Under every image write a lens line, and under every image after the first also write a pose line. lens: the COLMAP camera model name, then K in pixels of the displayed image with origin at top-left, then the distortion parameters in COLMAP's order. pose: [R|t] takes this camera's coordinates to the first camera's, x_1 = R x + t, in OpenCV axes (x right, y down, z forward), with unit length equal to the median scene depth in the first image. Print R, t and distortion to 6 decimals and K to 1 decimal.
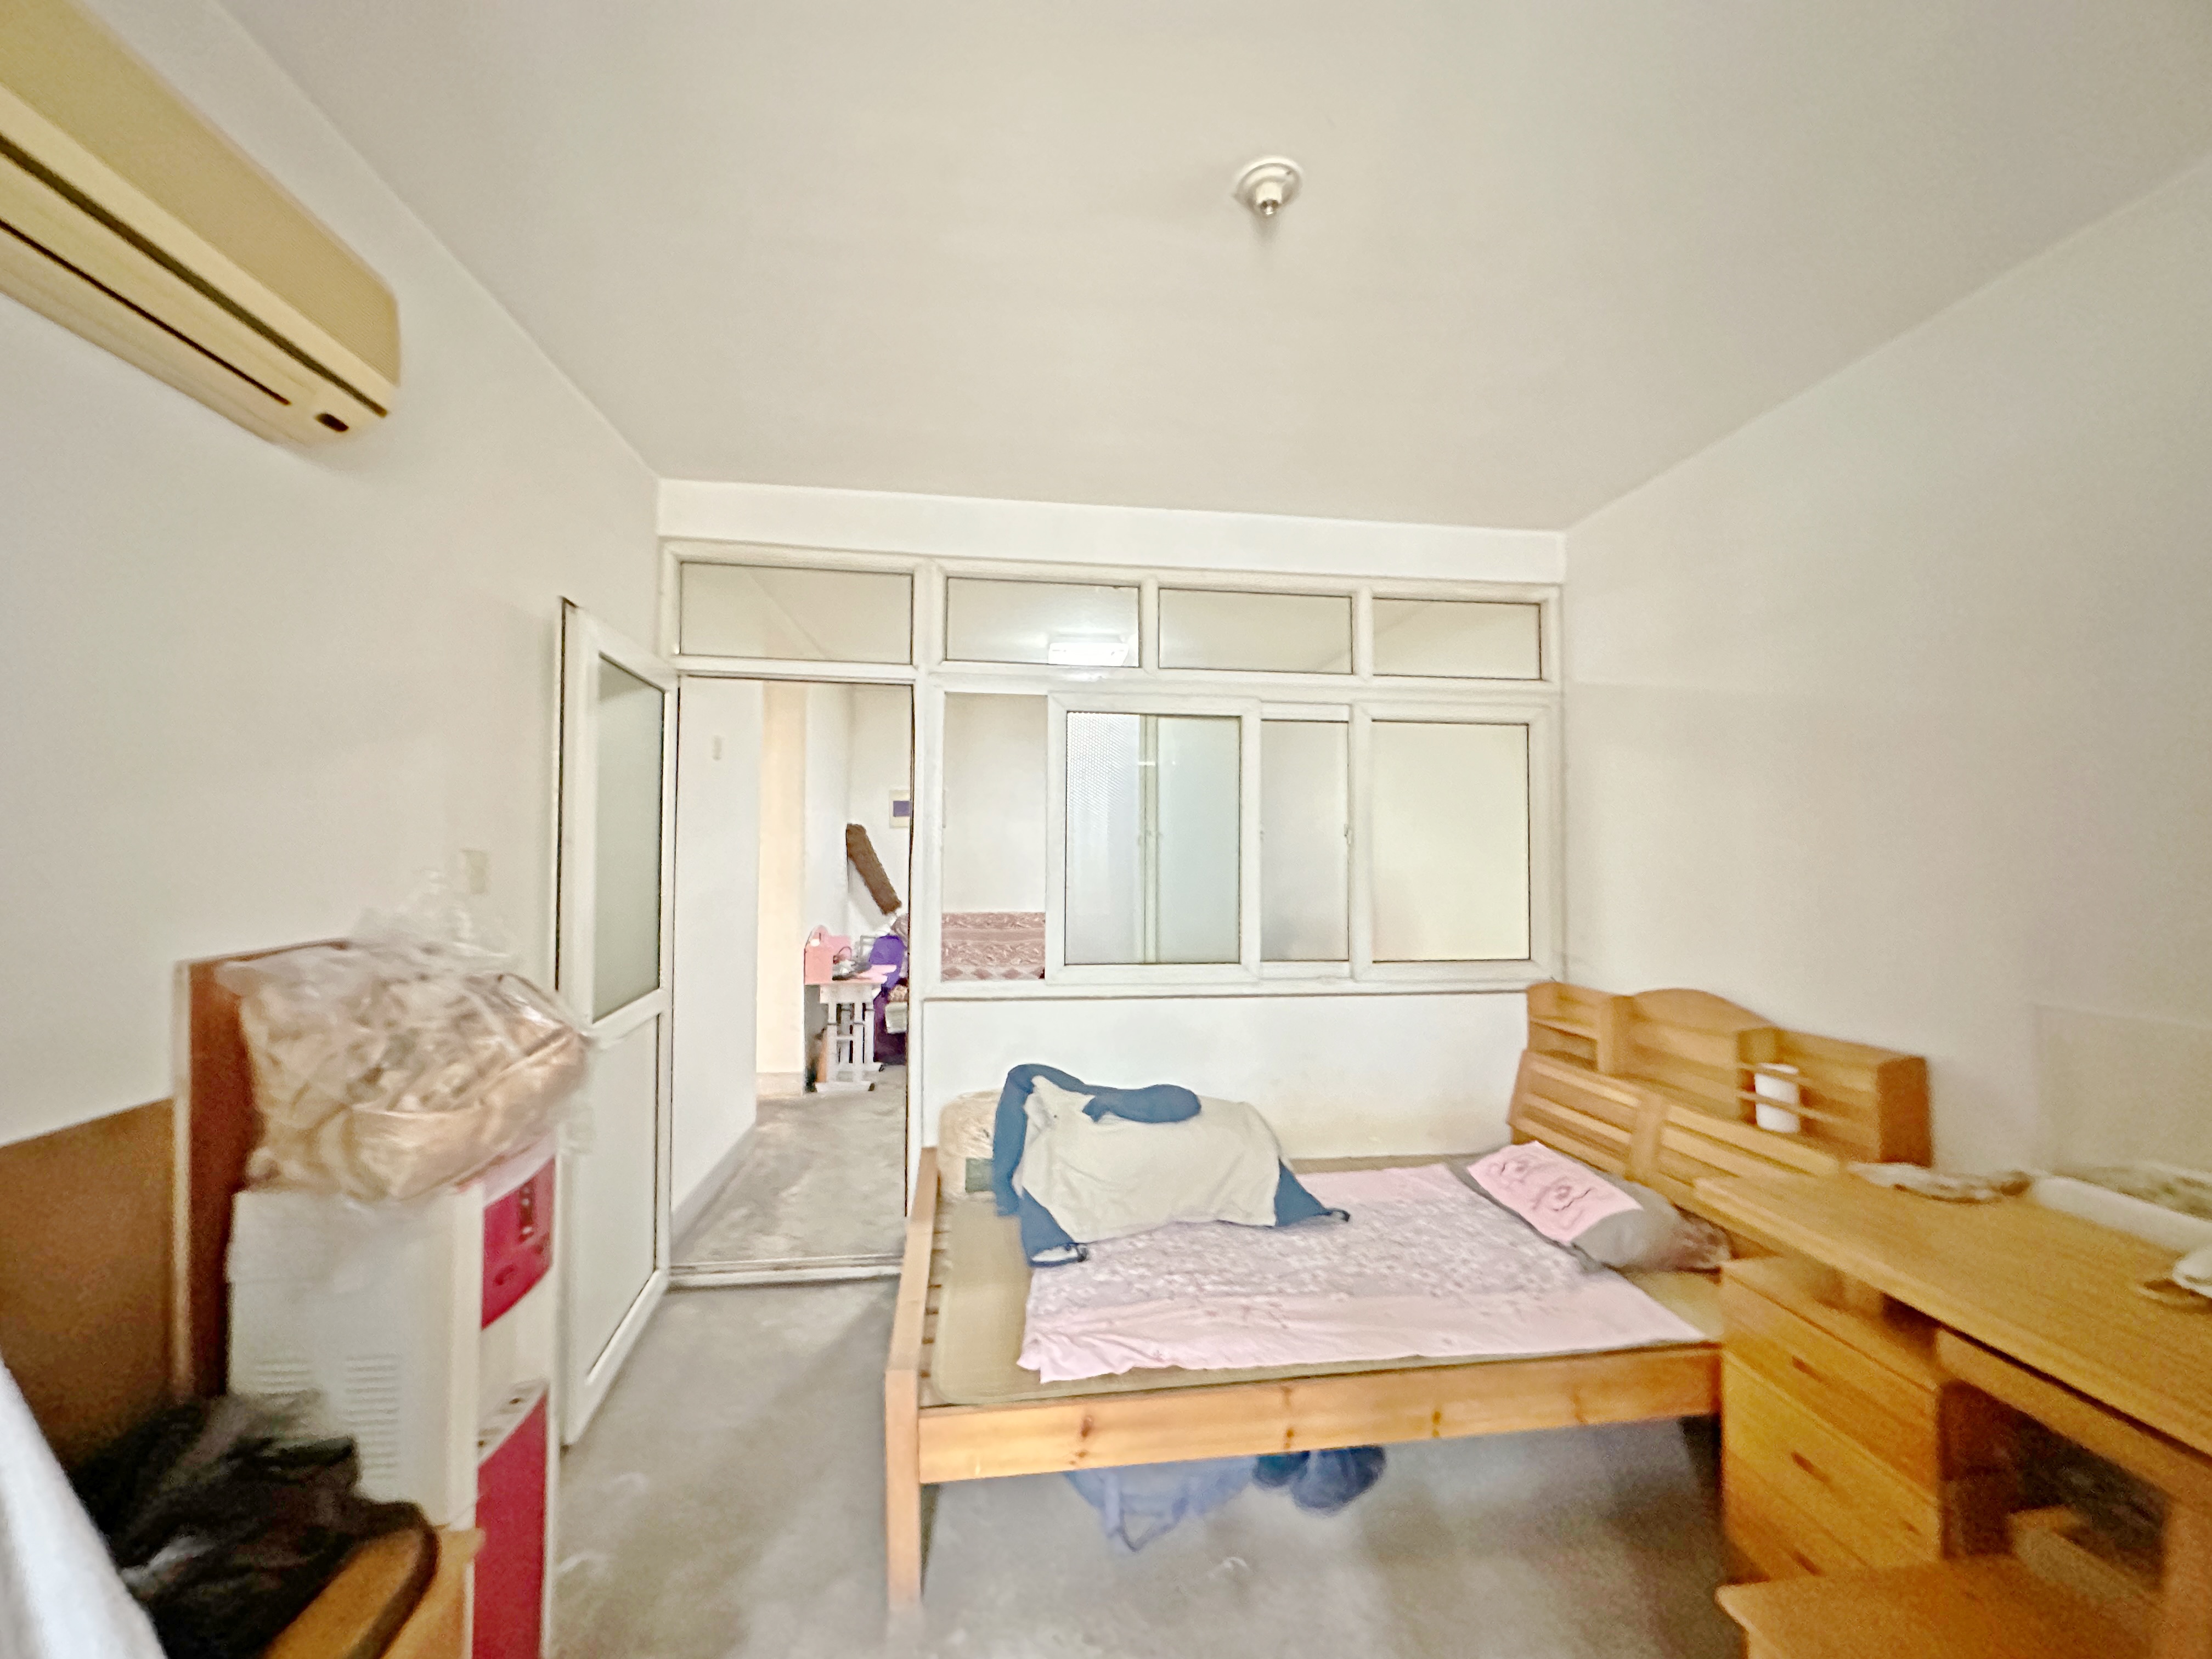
lens RADIAL K [[886.6, 0, 1109.3], [0, 886.6, 835.8], [0, 0, 1]] dist [-0.003428, -0.000243]
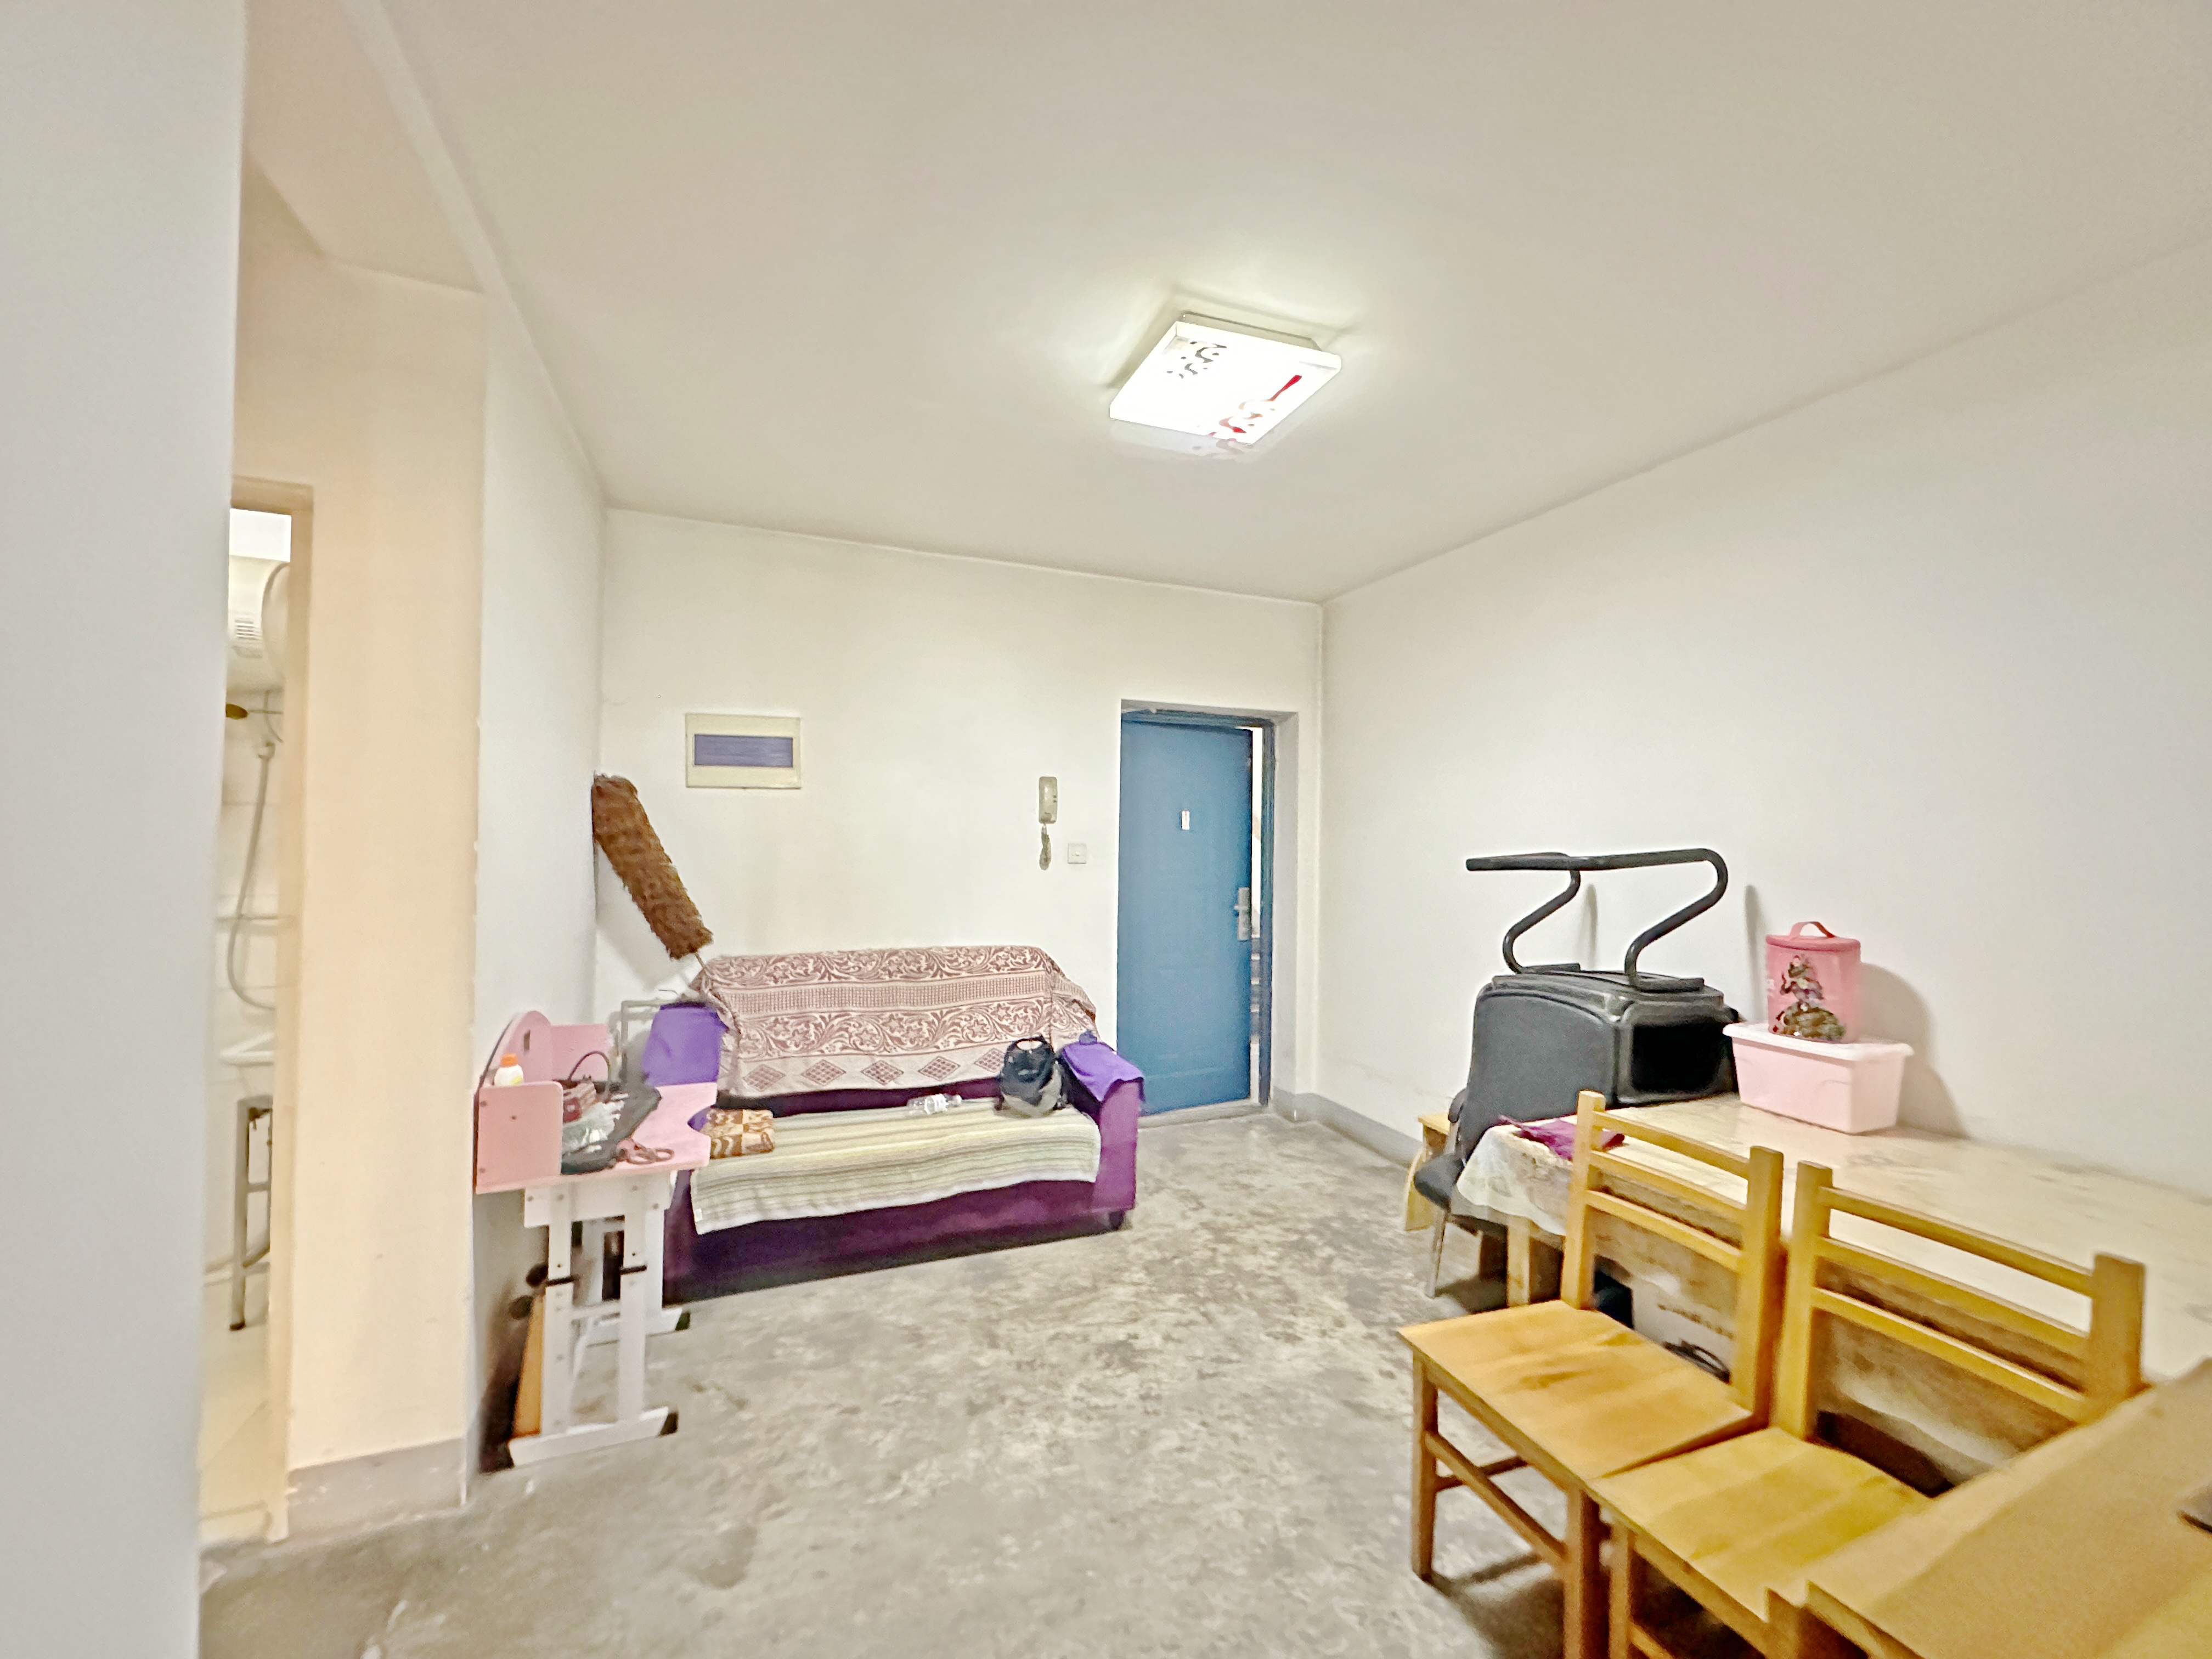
lens RADIAL K [[886.6, 0, 1105.5], [0, 886.6, 831.7], [0, 0, 1]] dist [-0.003428, -0.000243]
pose [[0.968031, 0.010354, 0.250615, -0.147103], [-0.014531, 0.999785, 0.014822, 0.006260], [-0.250408, -0.017989, 0.967973, 0.463926]]
